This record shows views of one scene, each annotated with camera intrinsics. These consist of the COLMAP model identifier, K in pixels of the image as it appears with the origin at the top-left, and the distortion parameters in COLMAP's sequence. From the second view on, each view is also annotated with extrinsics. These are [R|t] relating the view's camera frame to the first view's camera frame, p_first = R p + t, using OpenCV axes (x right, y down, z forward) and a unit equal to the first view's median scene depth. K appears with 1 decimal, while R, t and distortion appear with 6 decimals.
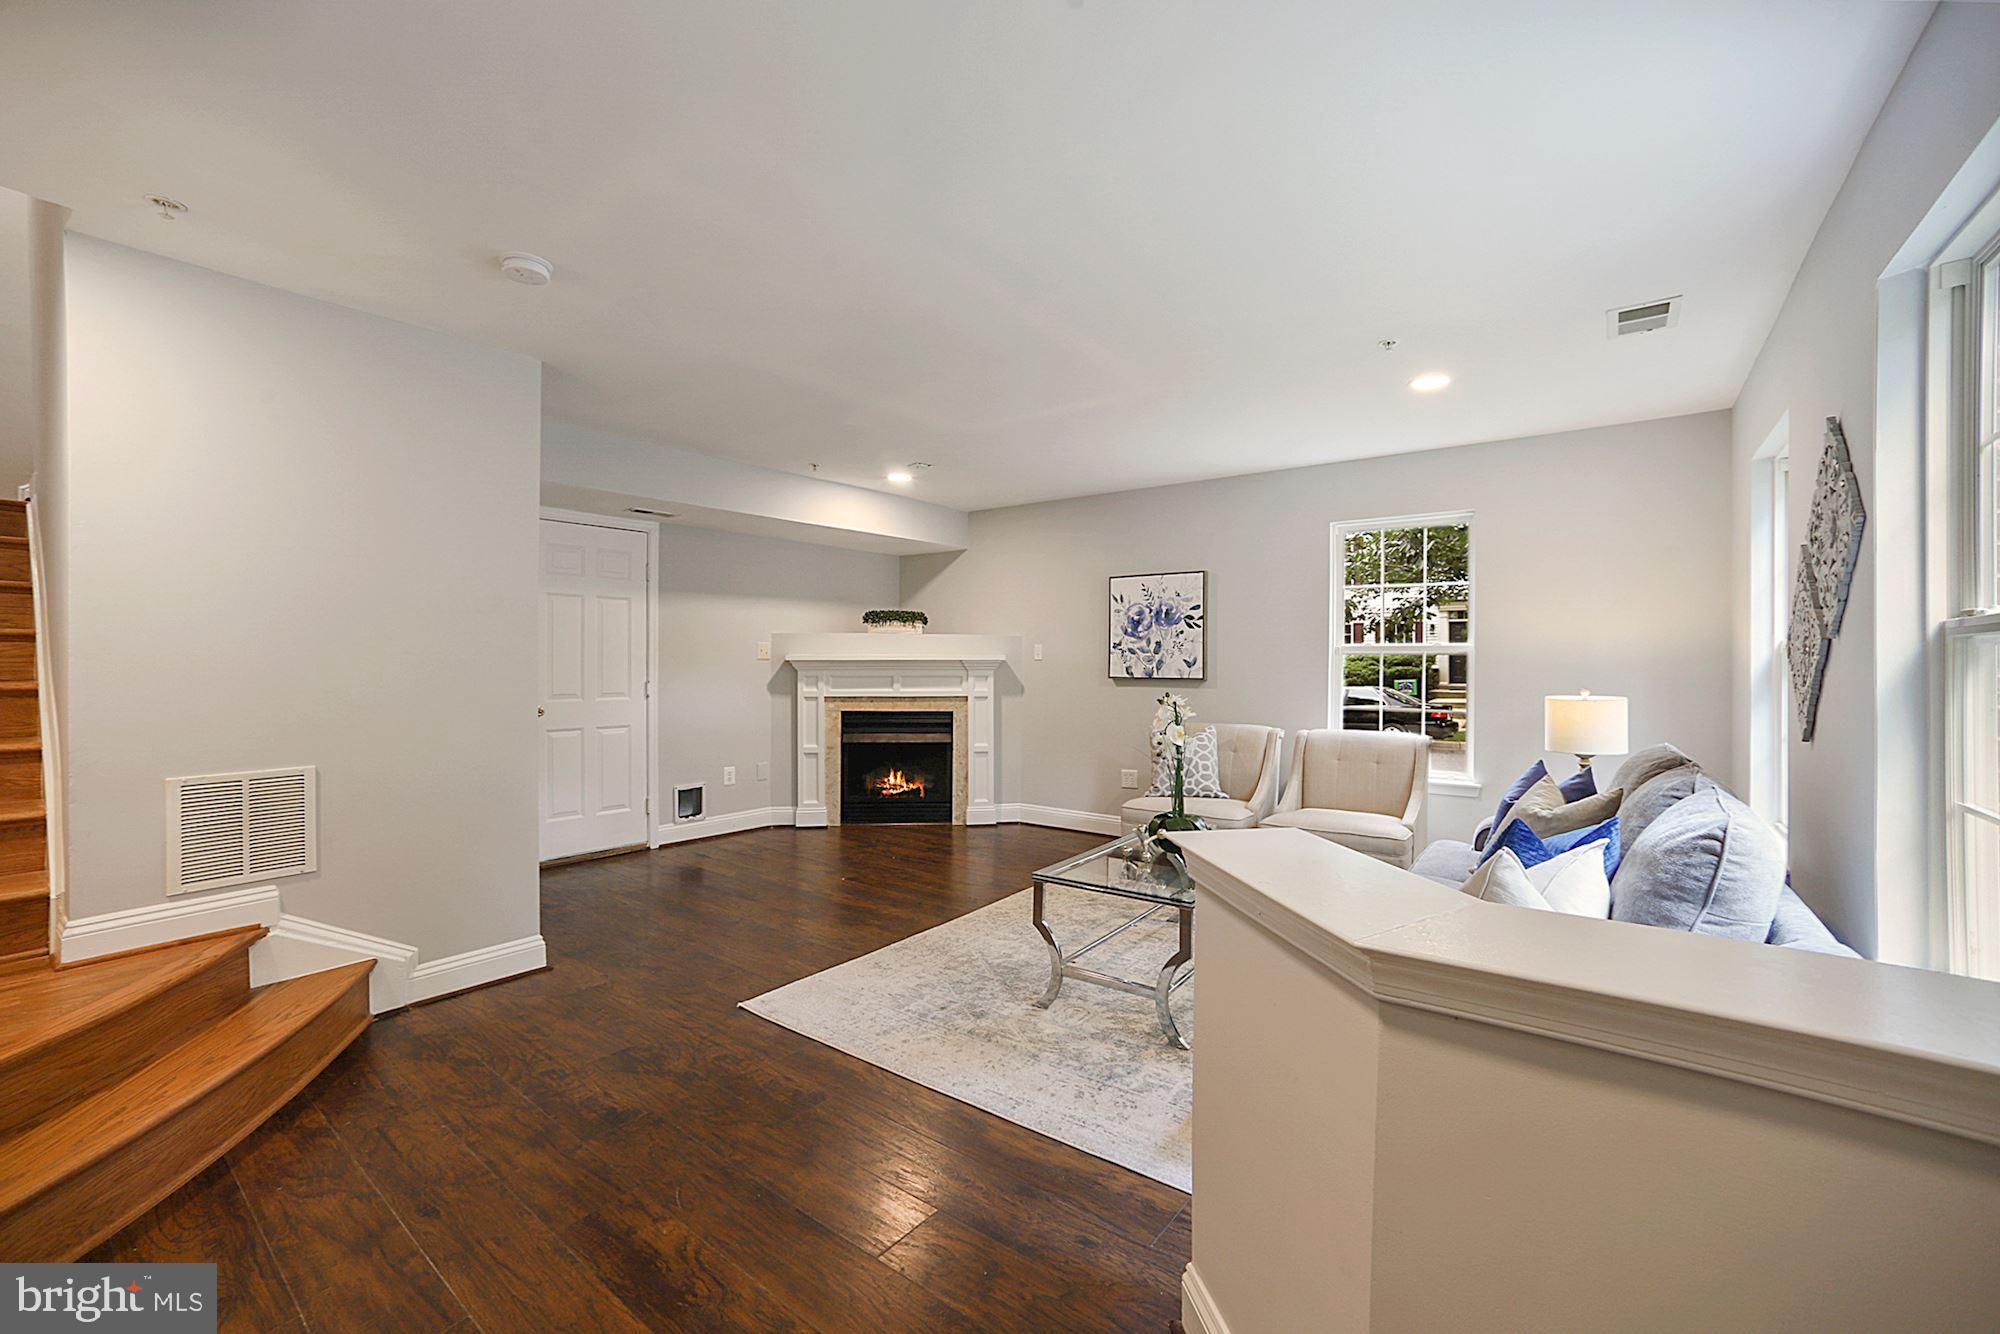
lens RADIAL K [[815.5, 0, 996.1], [0, 815.5, 661.5], [0, 0, 1]] dist [-0.008161, 0.002443]
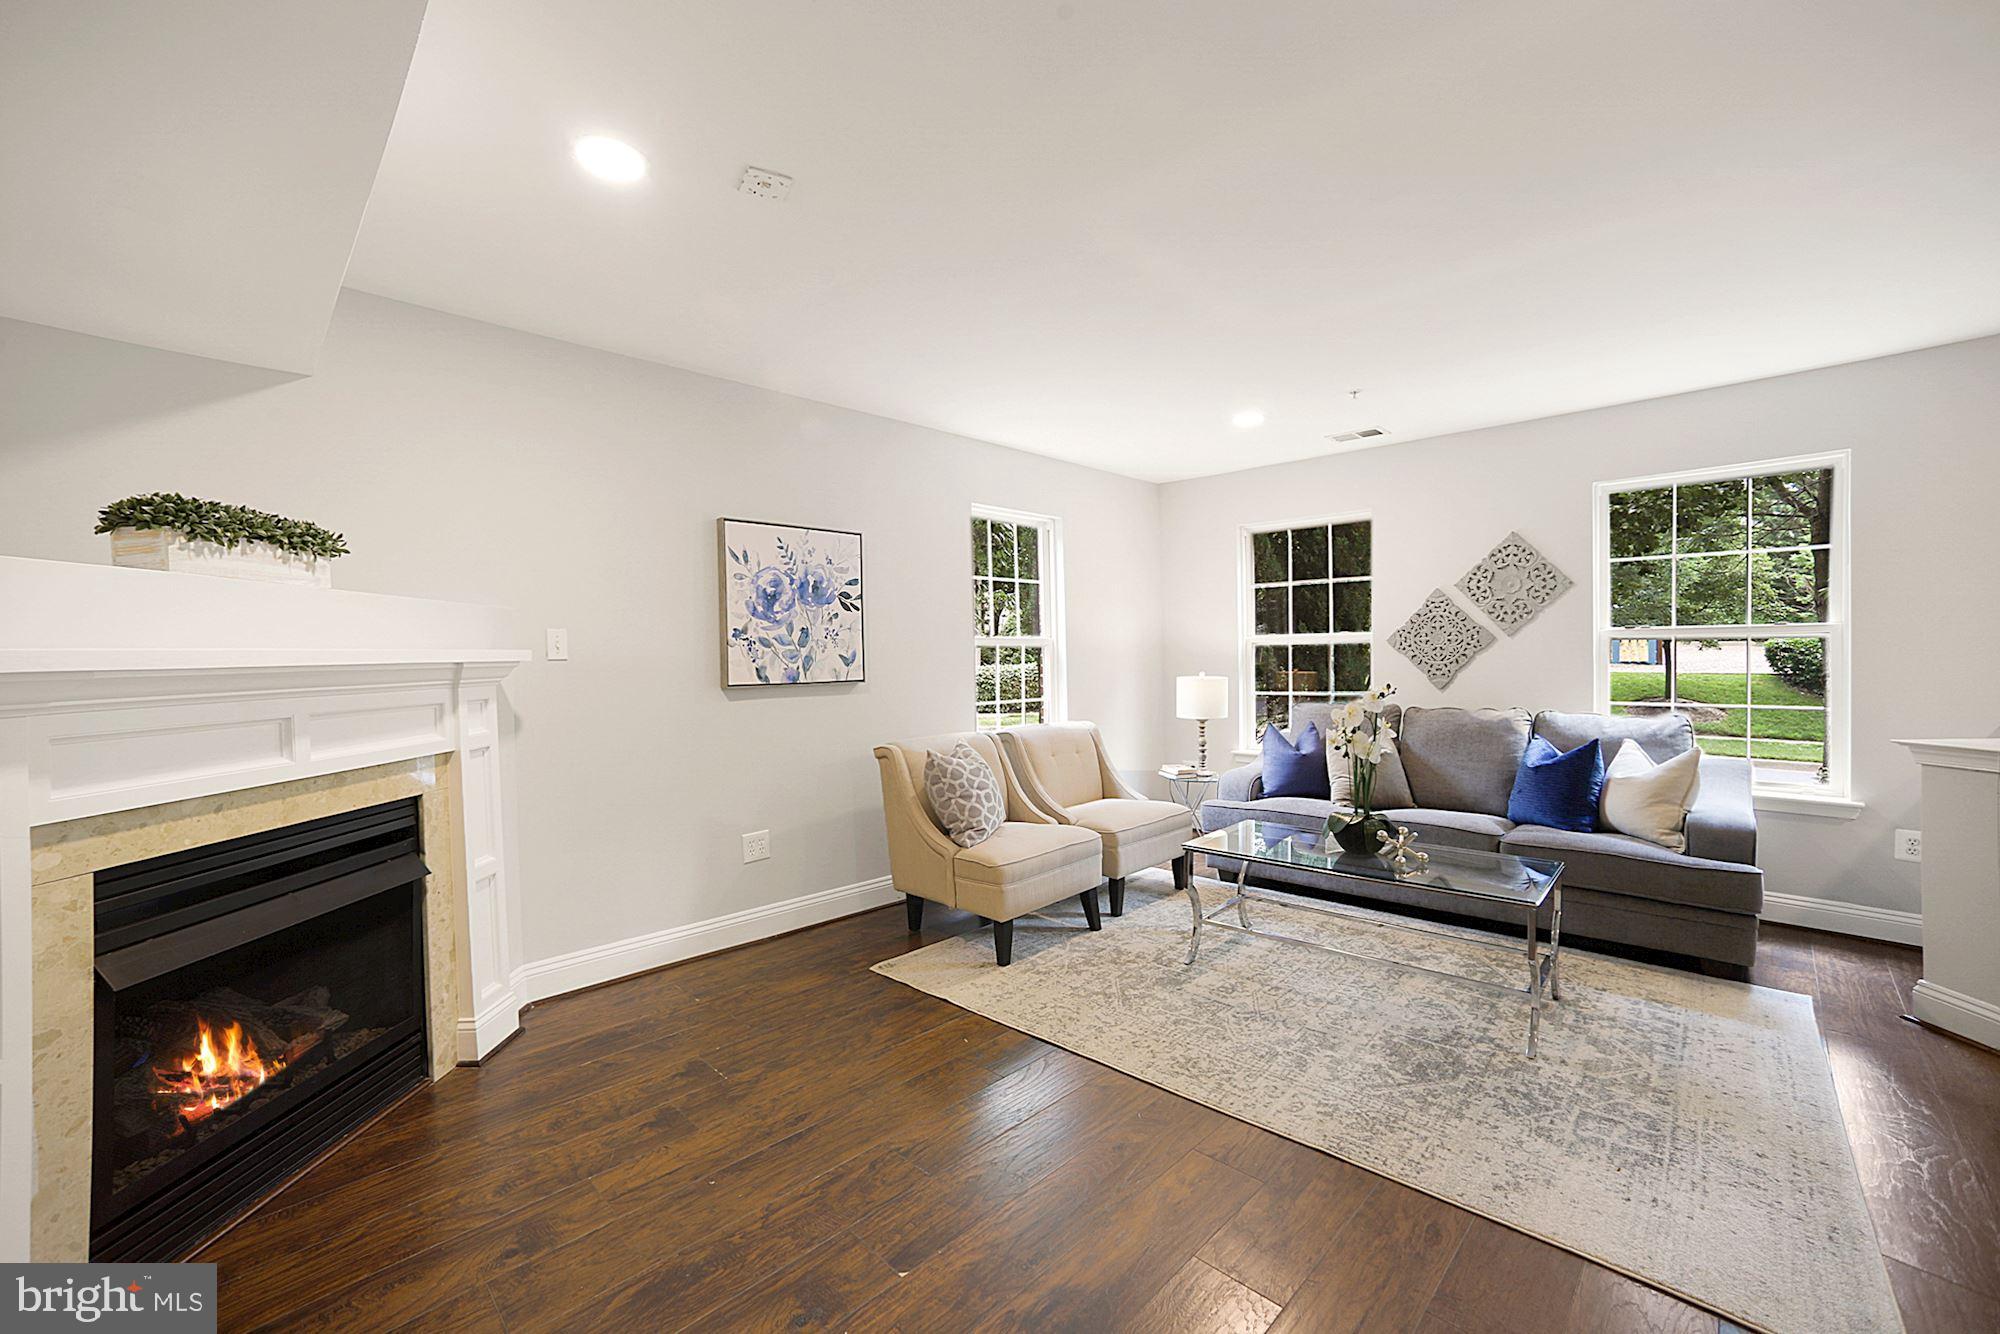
lens RADIAL K [[815.5, 0, 994.3], [0, 815.5, 676.6], [0, 0, 1]] dist [-0.008161, 0.002443]
pose [[0.133969, -0.036944, 0.990297, -0.438233], [0.012330, 0.999290, 0.035612, -0.006613], [-0.990909, 0.007440, 0.134329, 0.744880]]
